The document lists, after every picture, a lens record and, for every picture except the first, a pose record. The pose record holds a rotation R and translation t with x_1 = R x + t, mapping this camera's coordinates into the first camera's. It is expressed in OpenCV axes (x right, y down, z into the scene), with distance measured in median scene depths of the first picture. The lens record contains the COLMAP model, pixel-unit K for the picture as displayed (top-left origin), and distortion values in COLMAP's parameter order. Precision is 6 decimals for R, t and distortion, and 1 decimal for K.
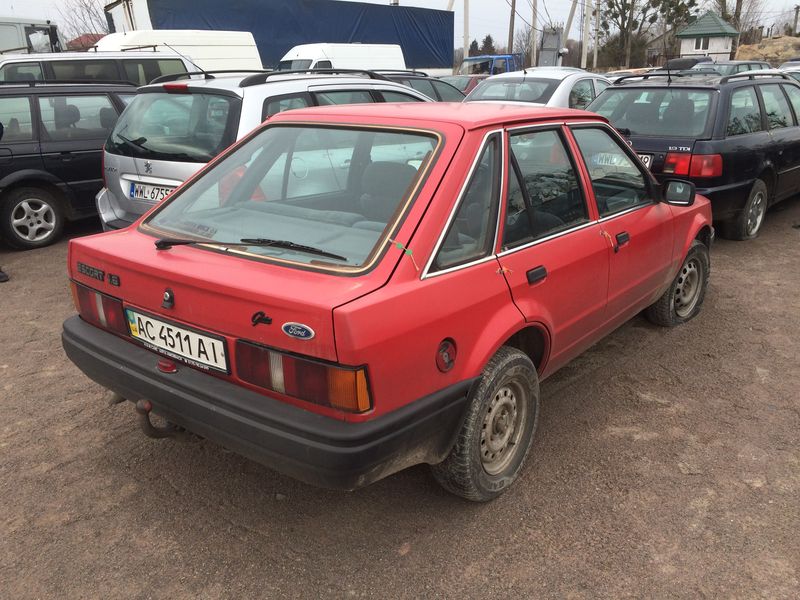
lens RADIAL K [[674.4, 0, 400.0], [0, 674.4, 300.0], [0, 0, 1]] dist [0.002242, -0.001327]
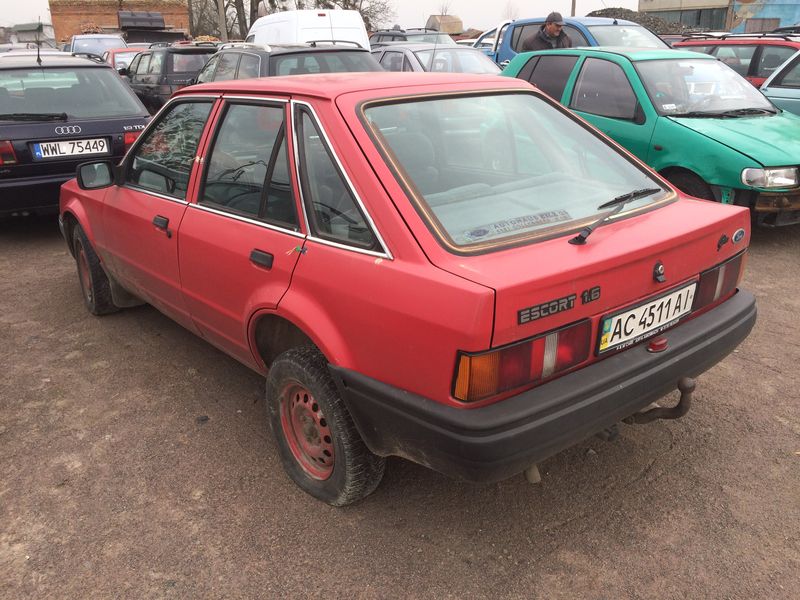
lens RADIAL K [[674.4, 0, 400.0], [0, 674.4, 300.0], [0, 0, 1]] dist [0.002242, -0.001327]
pose [[0.236419, -0.335500, 0.911891, -1.151460], [0.320299, 0.912949, 0.252847, -0.284571], [-0.917341, 0.232300, 0.323299, 0.916021]]
